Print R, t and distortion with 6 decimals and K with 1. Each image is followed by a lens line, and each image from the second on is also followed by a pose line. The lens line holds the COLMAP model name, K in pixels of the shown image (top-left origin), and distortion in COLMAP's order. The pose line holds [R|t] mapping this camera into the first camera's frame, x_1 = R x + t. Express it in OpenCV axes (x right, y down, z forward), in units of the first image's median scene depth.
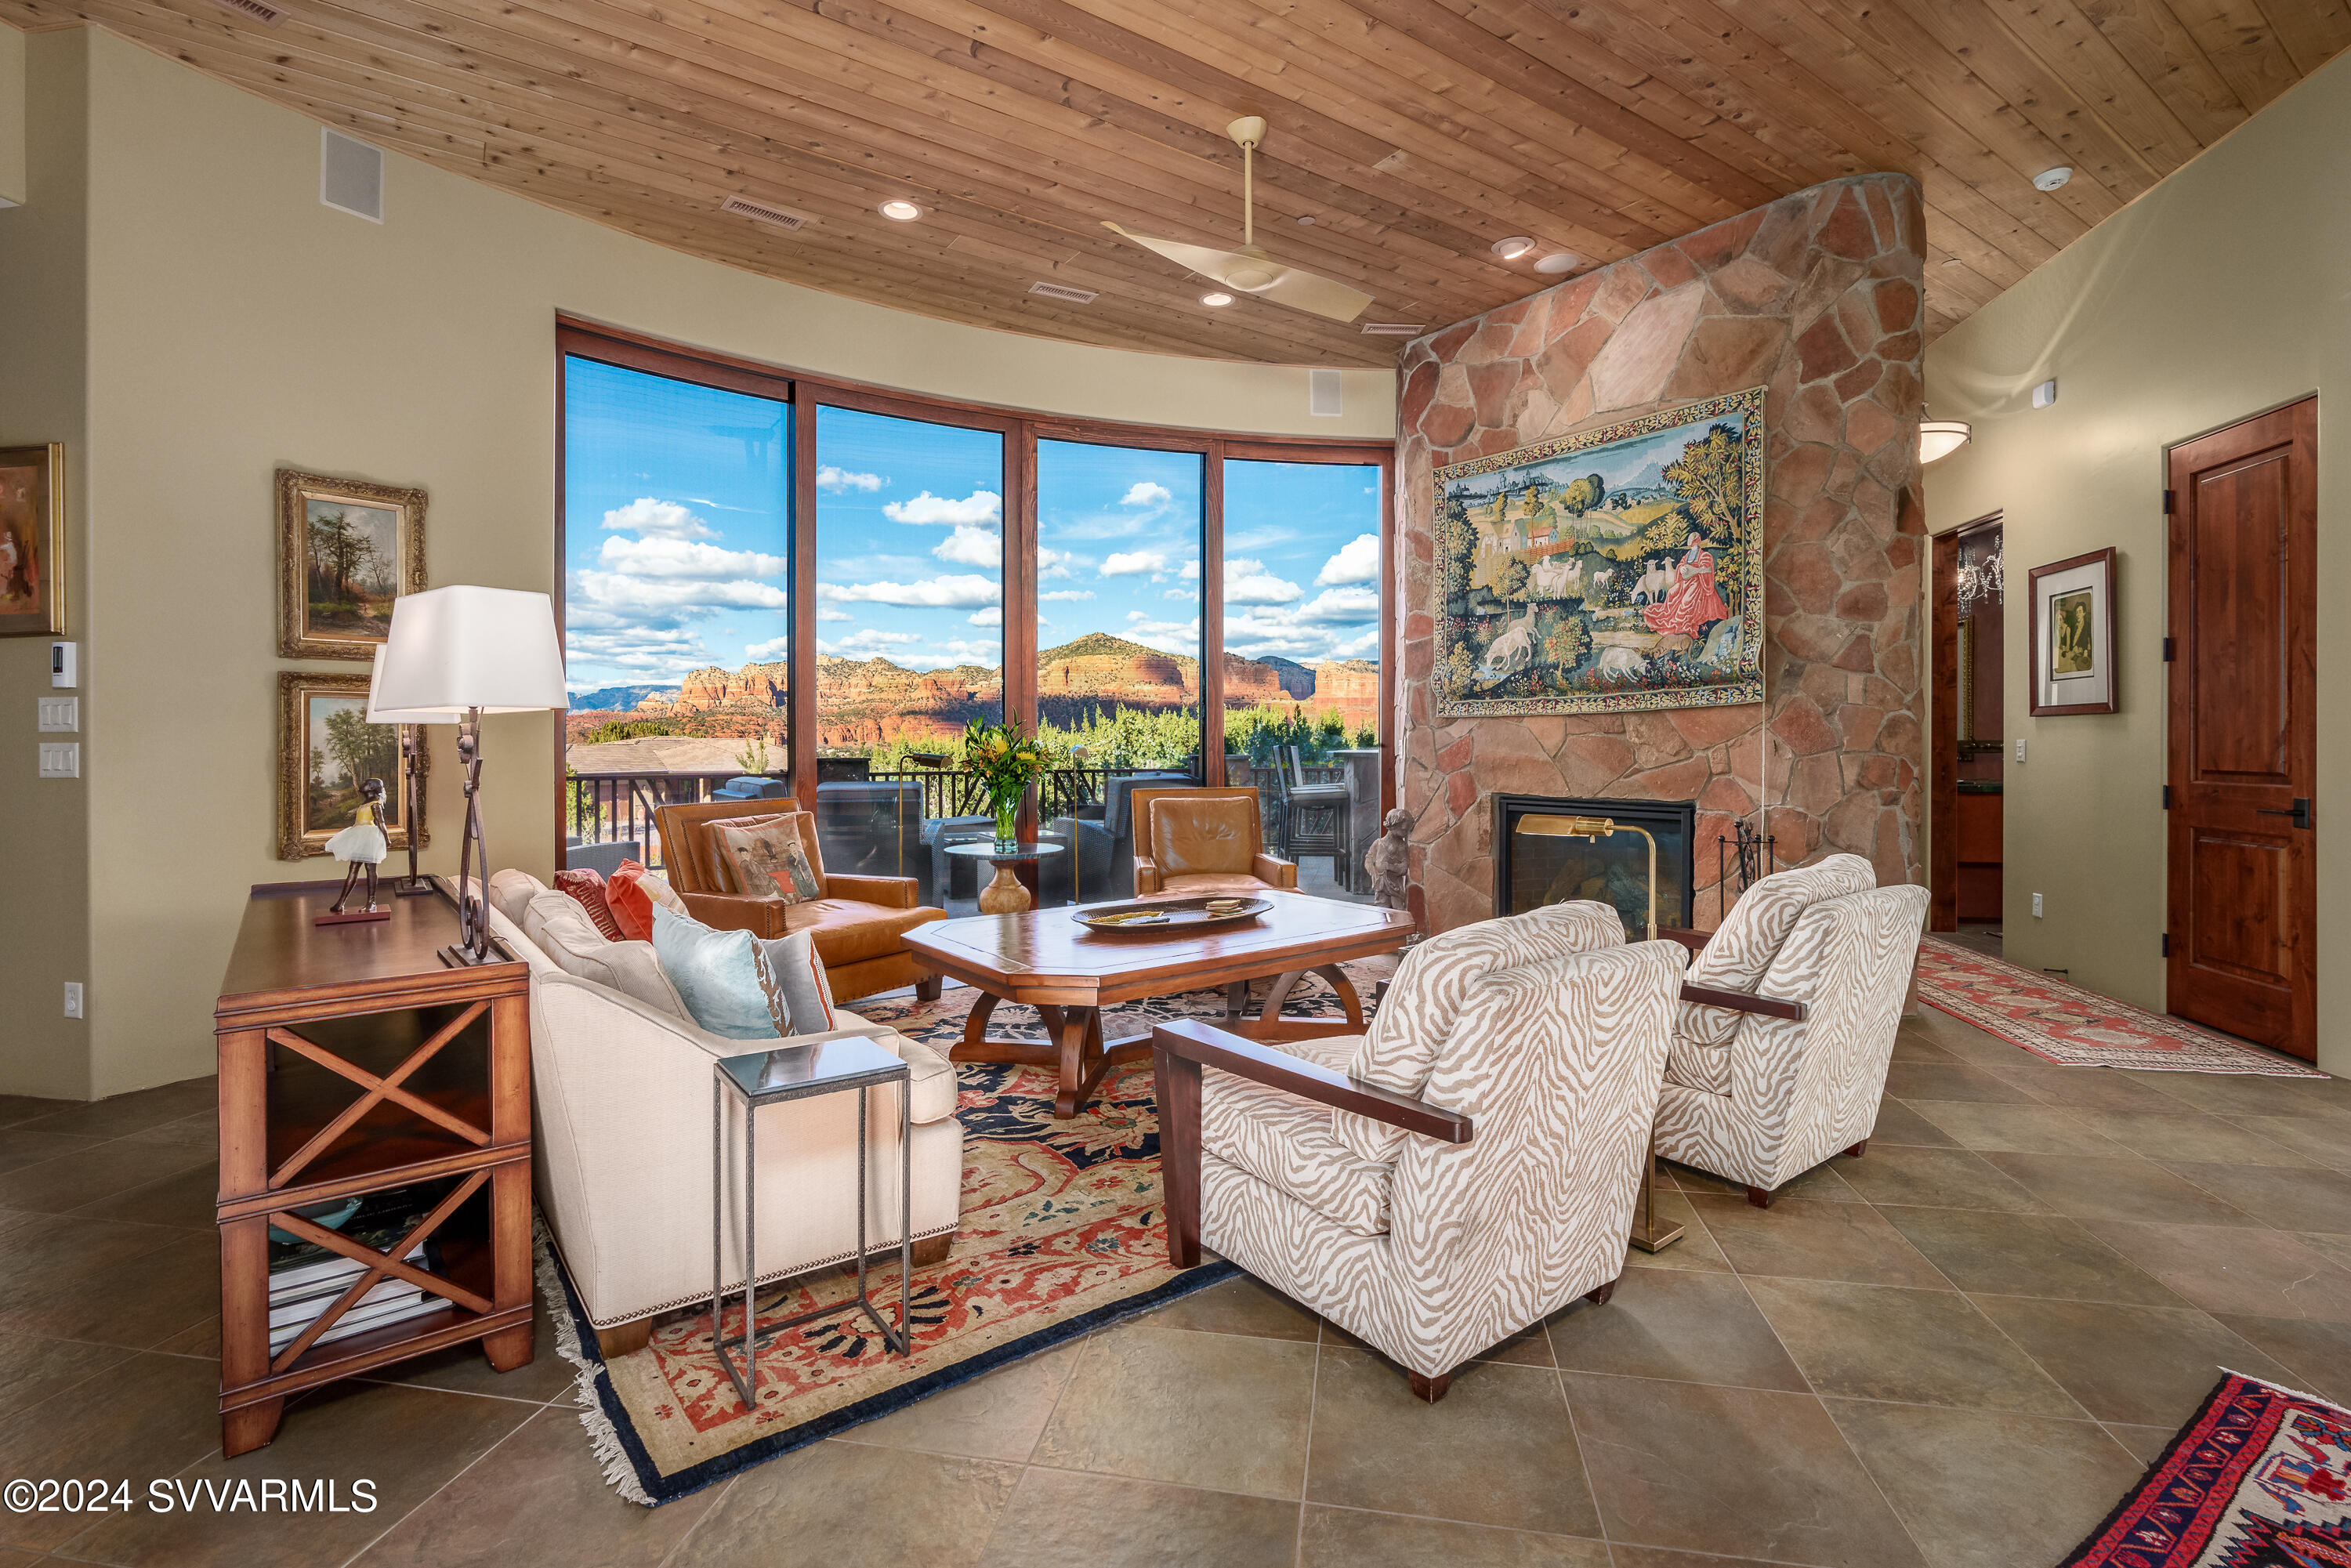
lens RADIAL K [[1085.1, 0, 1147.6], [0, 1085.1, 741.6], [0, 0, 1]] dist [0.000679, -0.000001]
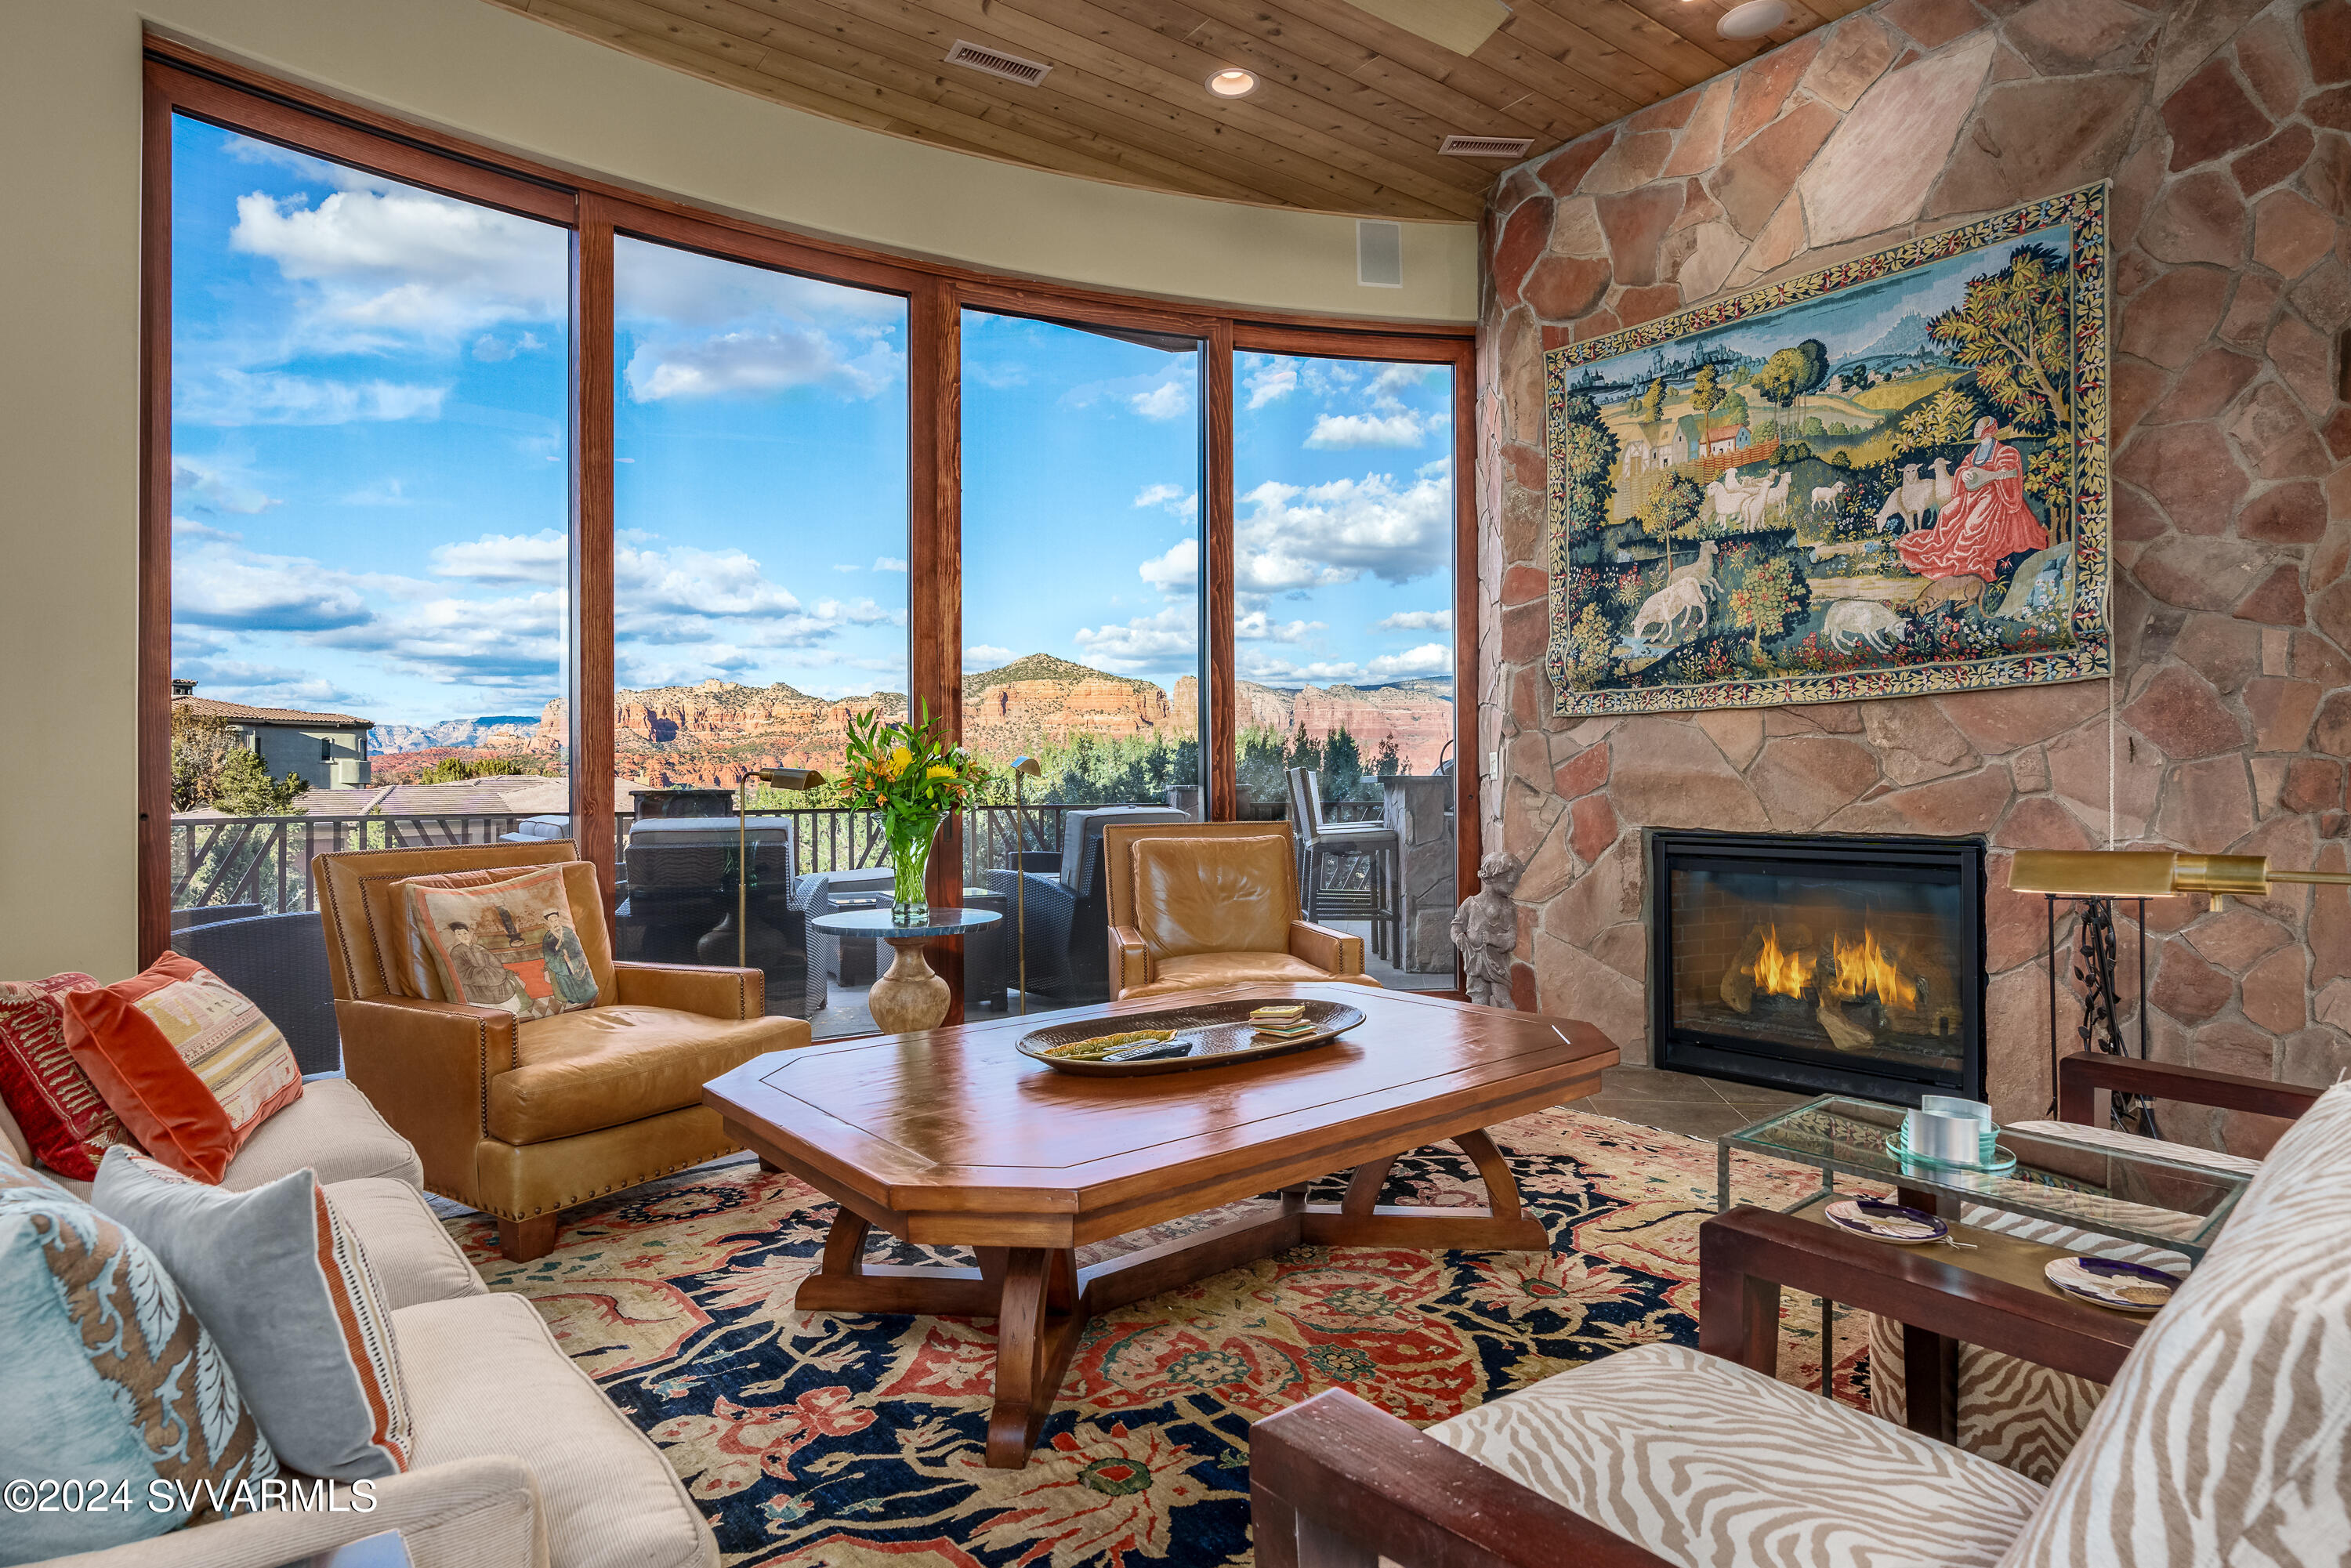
lens RADIAL K [[1267.0, 0, 1162.5], [0, 1267.0, 773.9], [0, 0, 1]] dist [0.001101, 0.000151]
pose [[0.998739, -0.004221, 0.050034, -0.020895], [0.004509, 0.999974, -0.005649, 0.019801], [-0.050009, 0.005868, 0.998732, 0.263143]]
